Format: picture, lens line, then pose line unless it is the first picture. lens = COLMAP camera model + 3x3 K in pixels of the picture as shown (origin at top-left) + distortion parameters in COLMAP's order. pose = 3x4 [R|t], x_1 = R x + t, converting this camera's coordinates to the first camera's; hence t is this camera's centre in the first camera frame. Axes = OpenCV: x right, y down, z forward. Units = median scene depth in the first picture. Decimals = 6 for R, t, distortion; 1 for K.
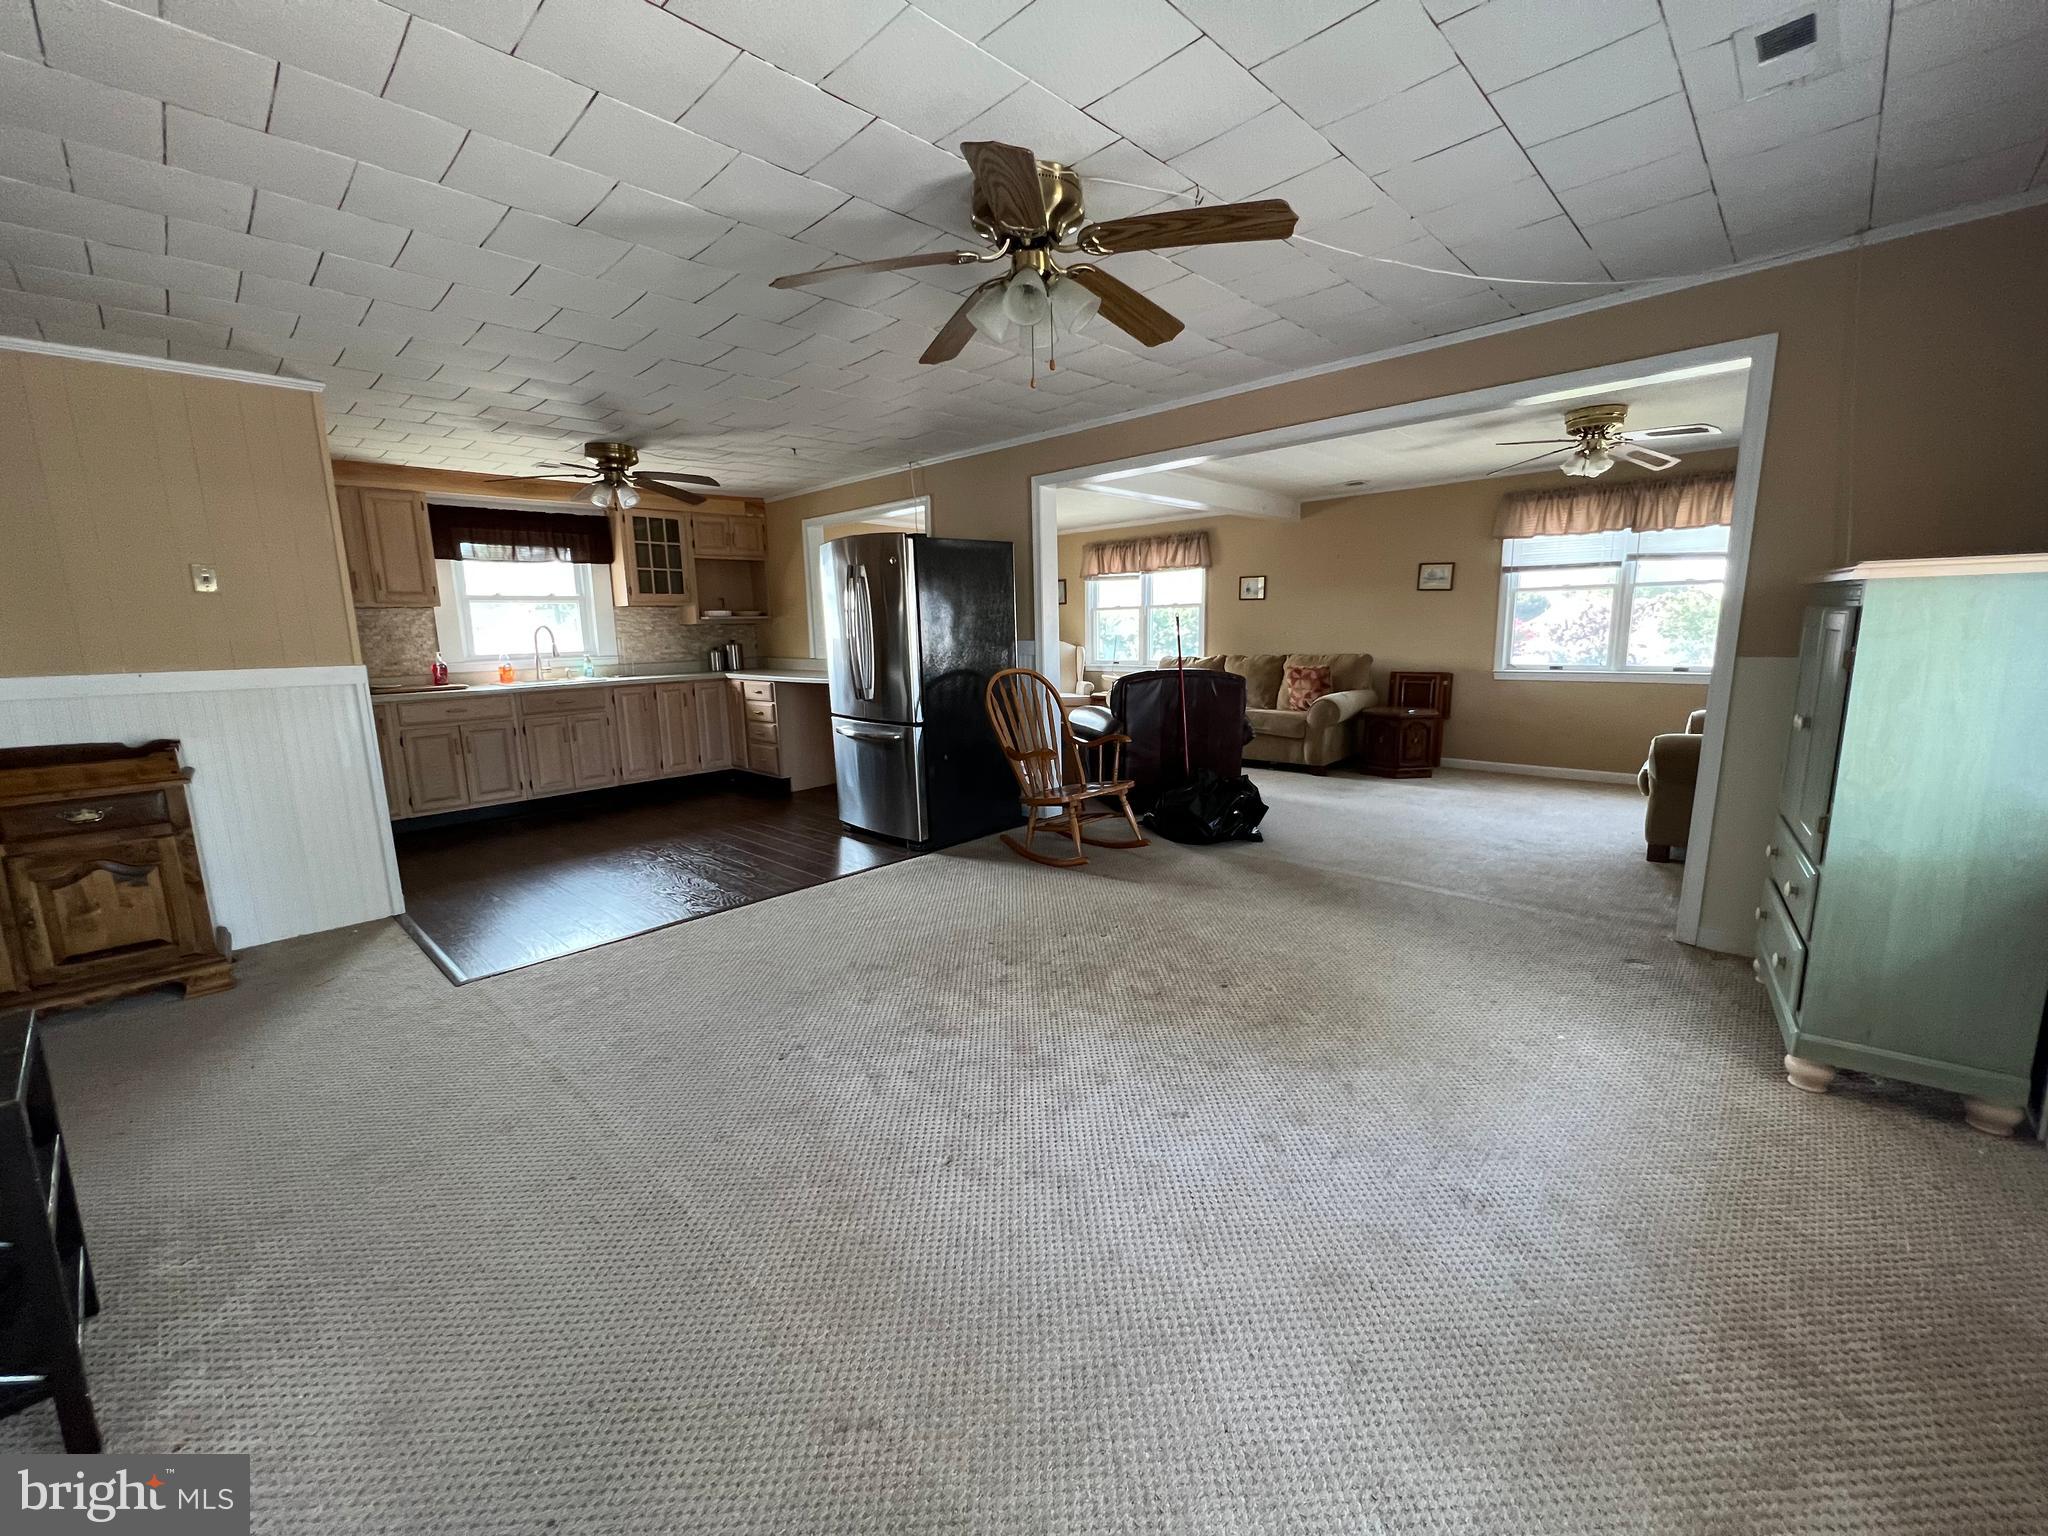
lens RADIAL K [[825.5, 0, 1022.4], [0, 825.5, 765.3], [0, 0, 1]] dist [0.001570, 0.000476]
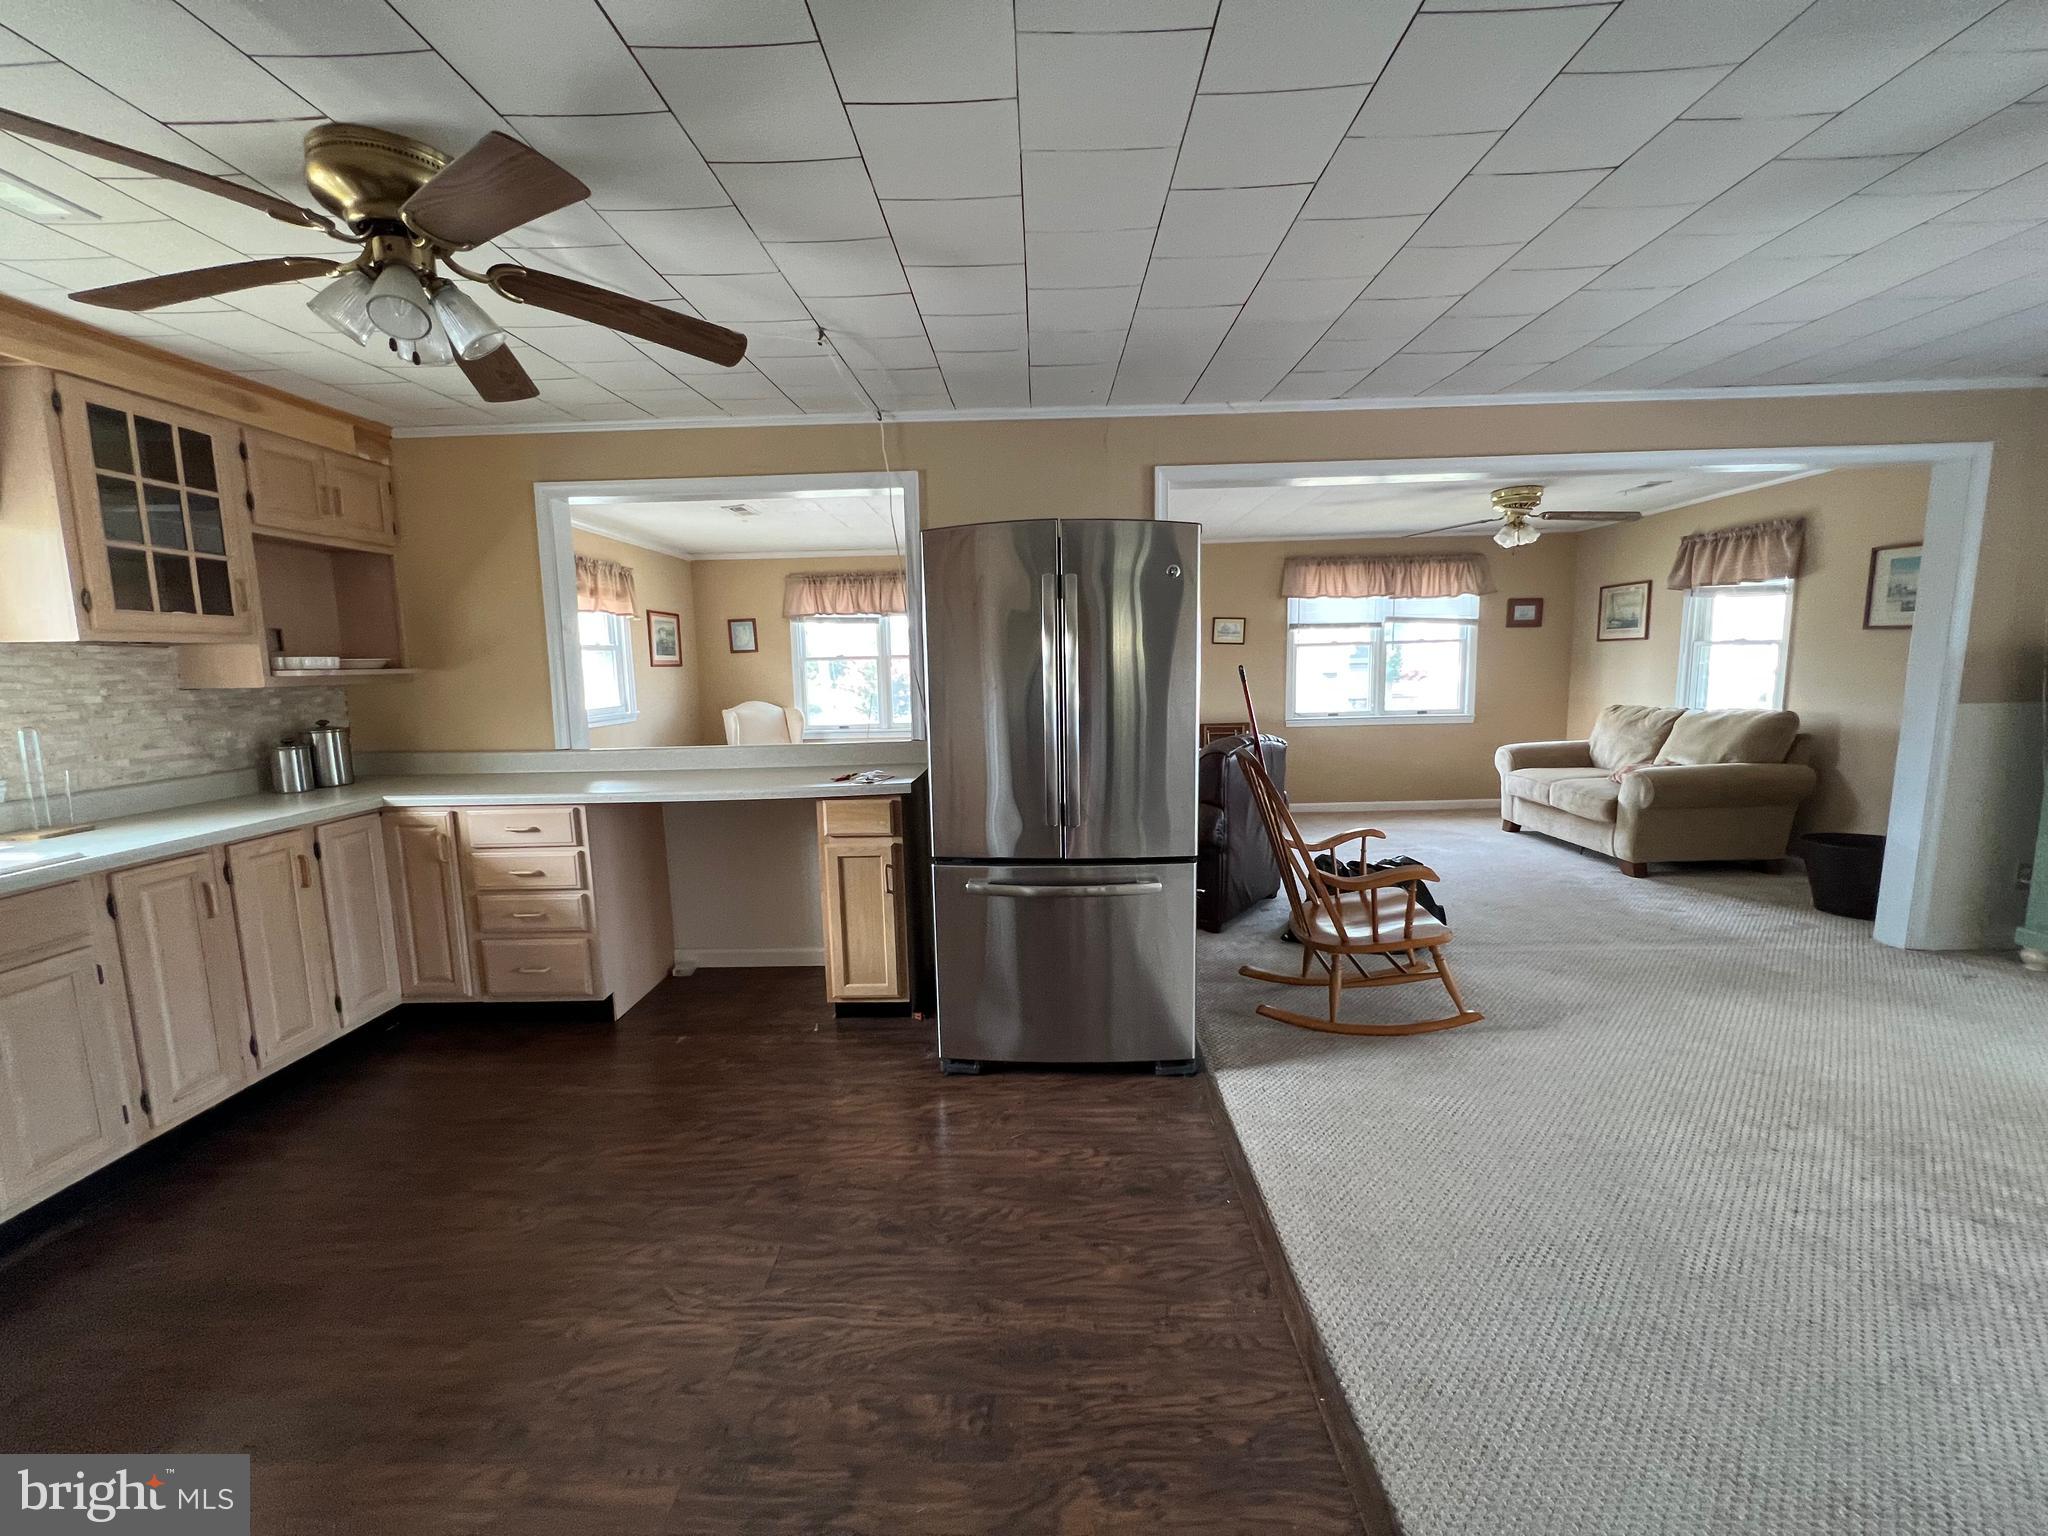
lens RADIAL K [[825.5, 0, 1023.8], [0, 825.5, 765.0], [0, 0, 1]] dist [0.001570, 0.000476]
pose [[0.737505, -0.078442, 0.670770, -0.413059], [0.120321, 0.992603, -0.016213, -0.081453], [-0.664537, 0.092665, 0.741488, 0.450323]]
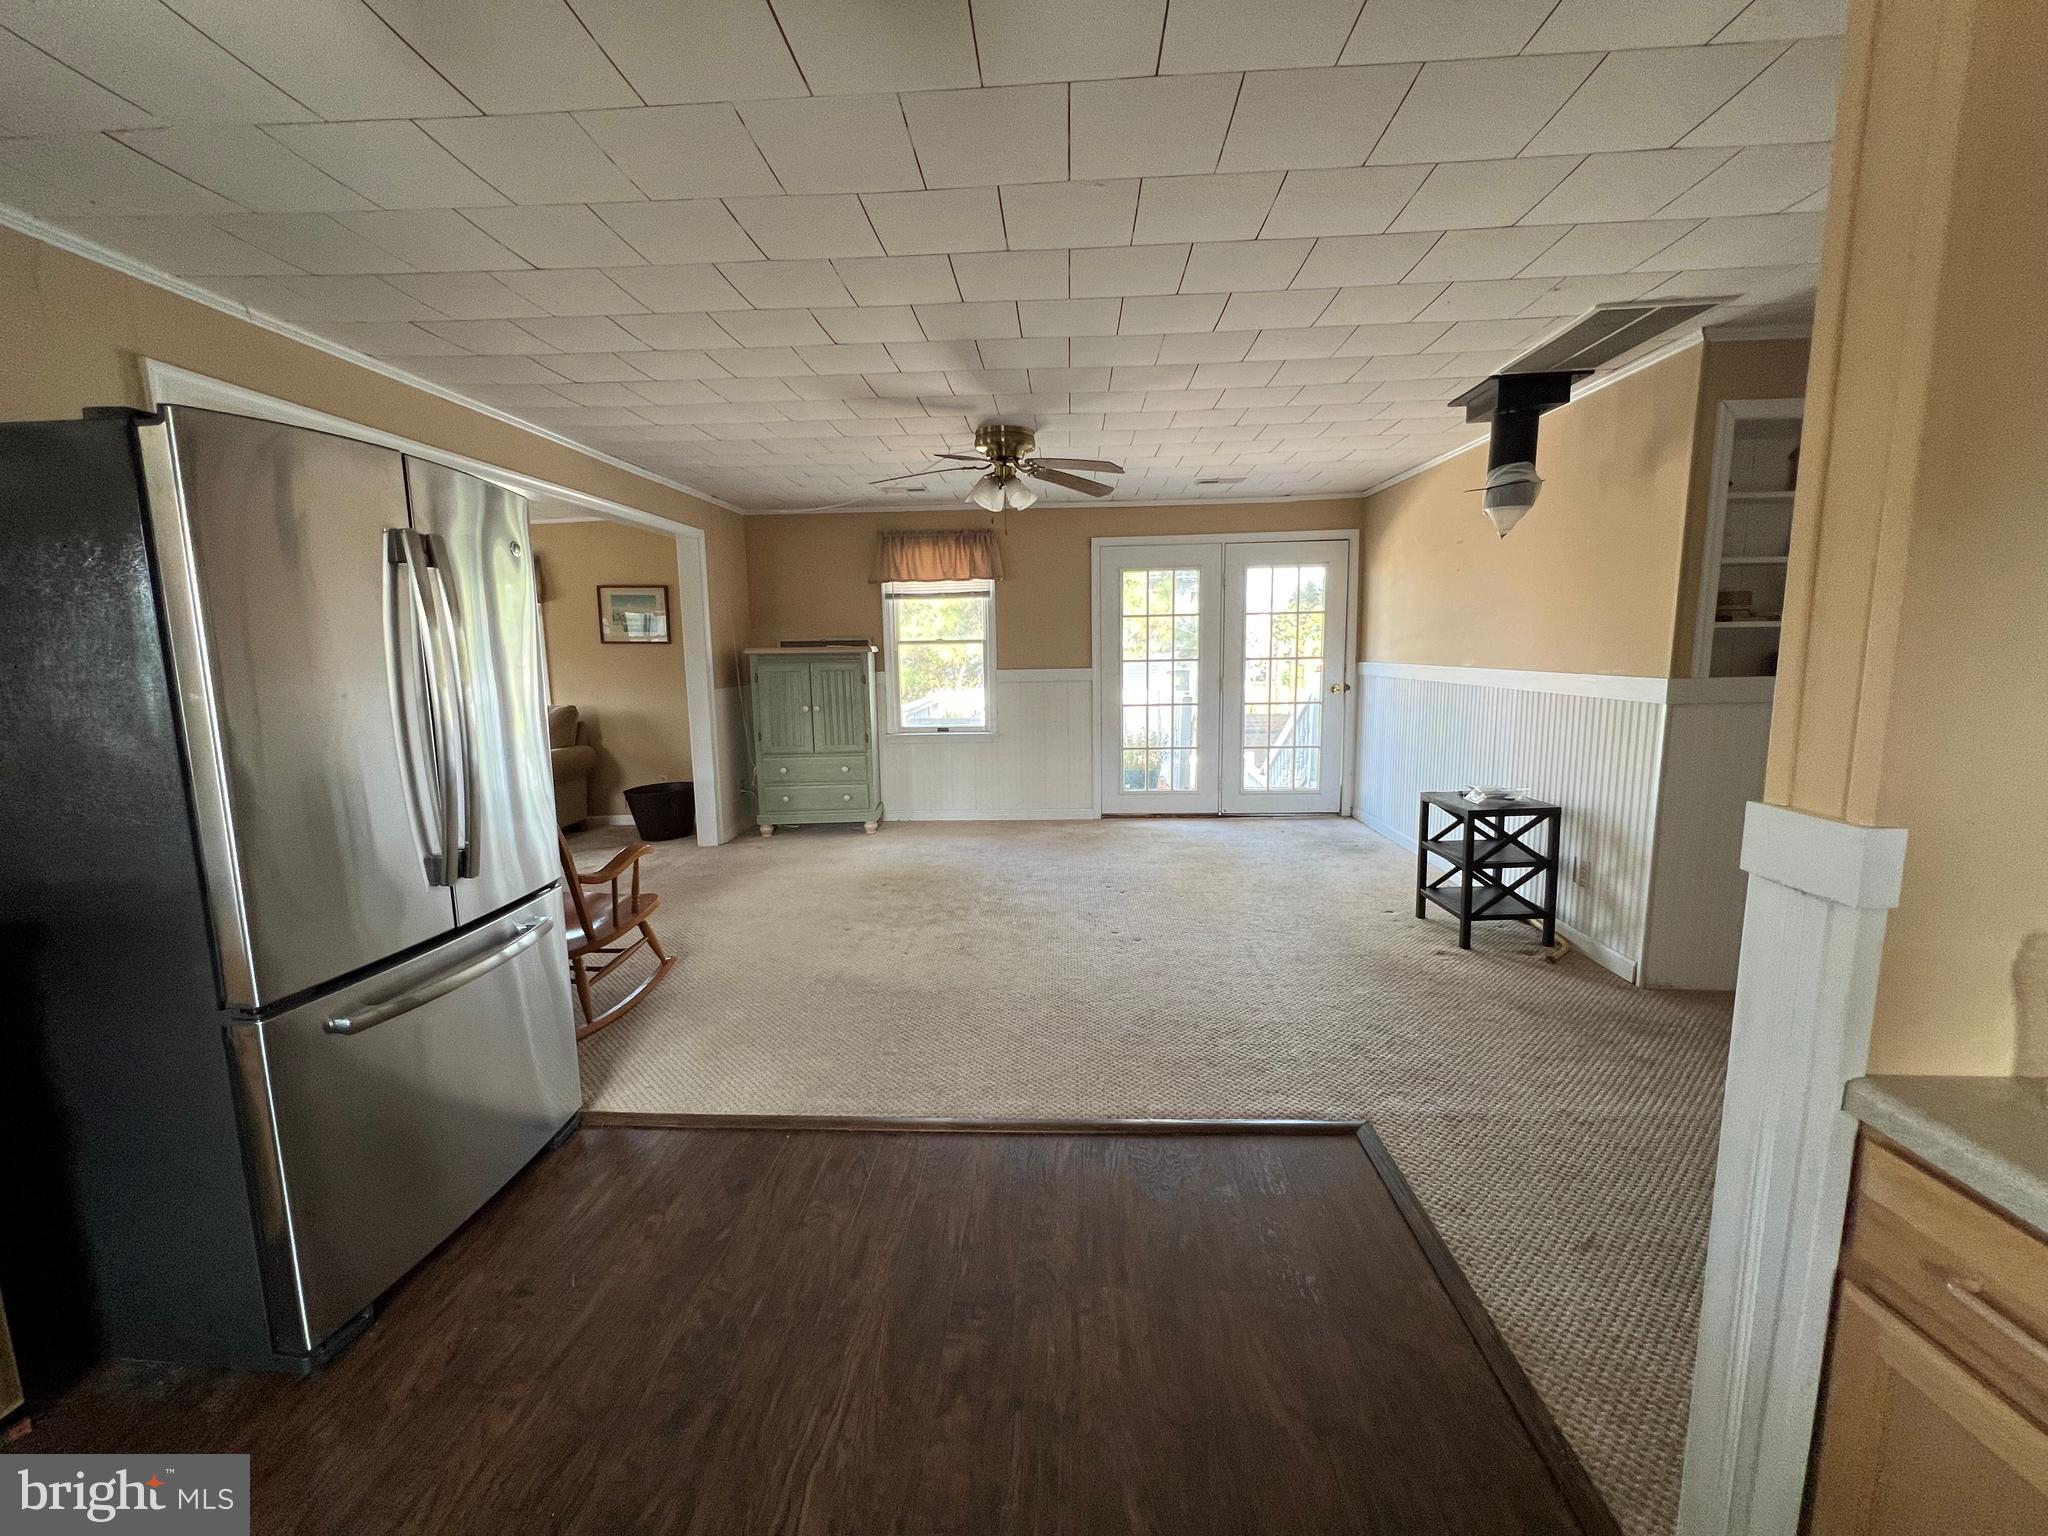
lens RADIAL K [[825.5, 0, 1014.7], [0, 825.5, 764.1], [0, 0, 1]] dist [0.001570, 0.000476]
pose [[-0.644337, -0.073188, 0.761231, -0.475694], [0.166652, 0.958049, 0.233172, -0.130165], [-0.746362, 0.277102, -0.605110, 0.748390]]
